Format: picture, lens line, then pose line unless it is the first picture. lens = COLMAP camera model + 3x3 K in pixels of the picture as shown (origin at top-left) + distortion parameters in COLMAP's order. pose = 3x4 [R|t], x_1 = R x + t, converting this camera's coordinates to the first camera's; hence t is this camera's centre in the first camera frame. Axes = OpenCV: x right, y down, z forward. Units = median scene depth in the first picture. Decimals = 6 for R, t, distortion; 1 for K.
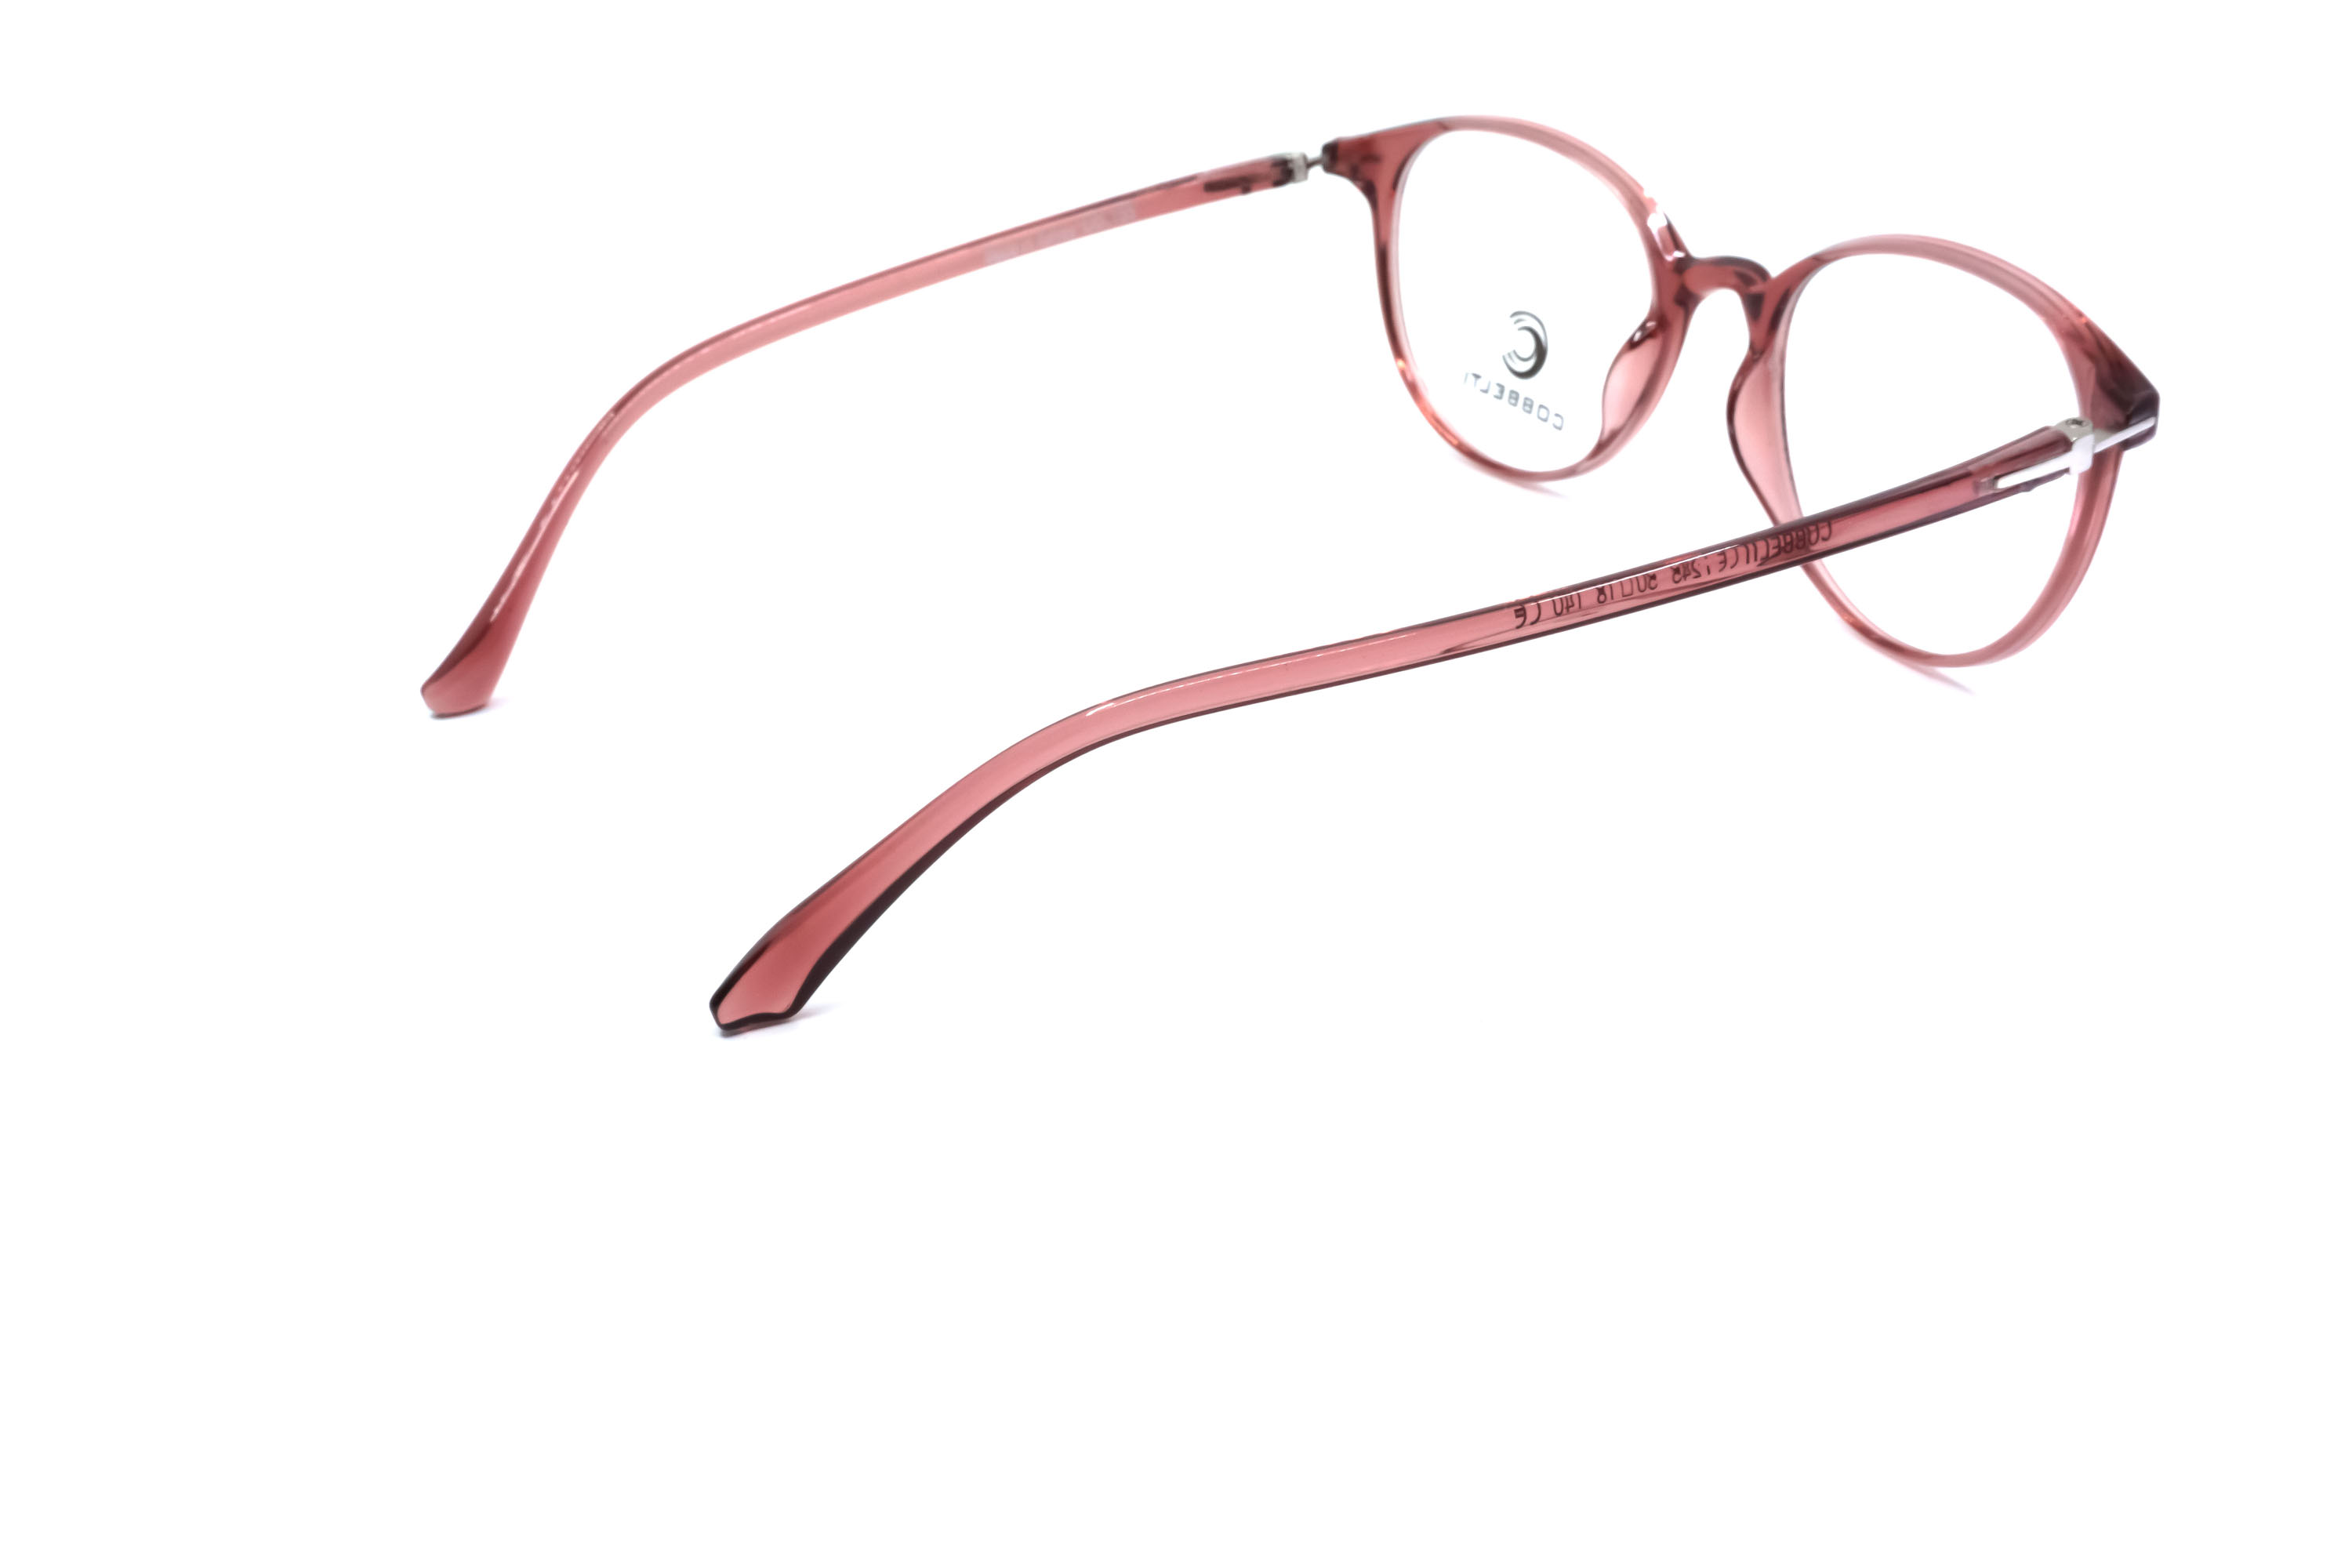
lens RADIAL K [[2644.3, 0, 1166.5], [0, 2644.3, 783.5], [0, 0, 1]] dist [0.041679, 0.000000]
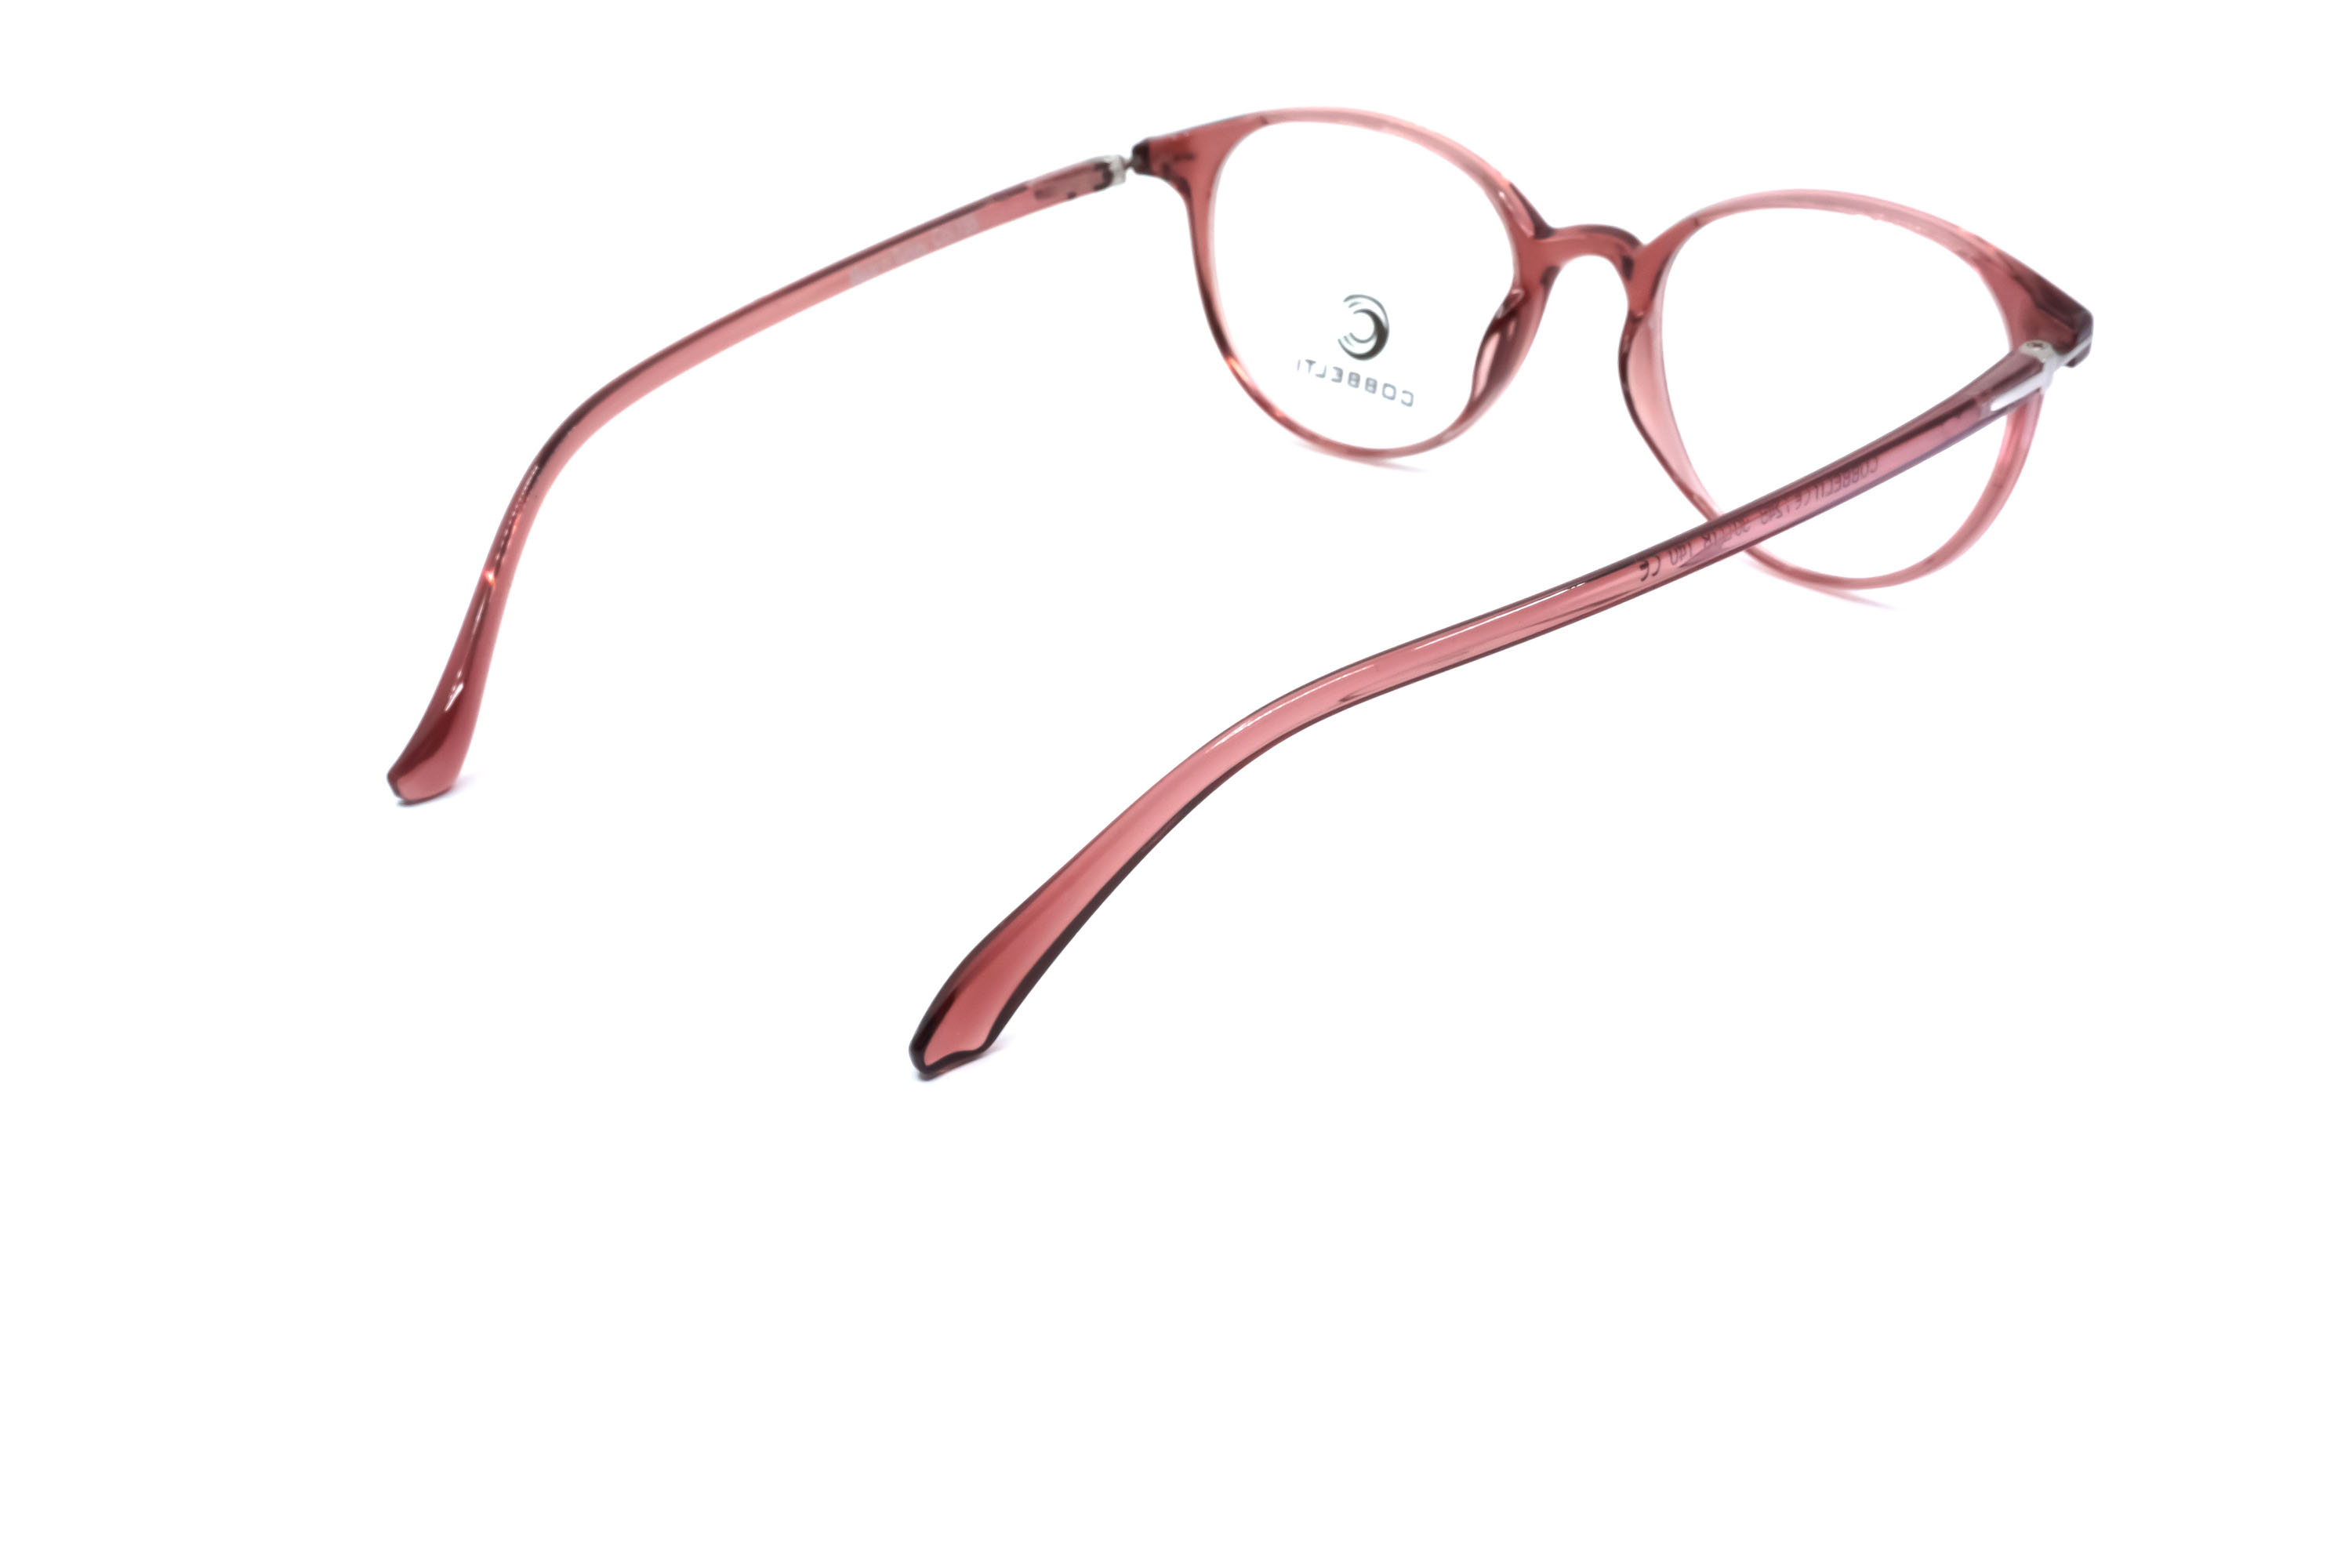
lens RADIAL K [[2644.3, 0, 1192.1], [0, 2644.3, 787.2], [0, 0, 1]] dist [0.041679, 0.000000]
pose [[0.961093, -0.119146, 0.249209, -0.207239], [0.120395, 0.992673, 0.010281, -0.006604], [-0.248608, 0.020123, 0.968395, 0.022952]]
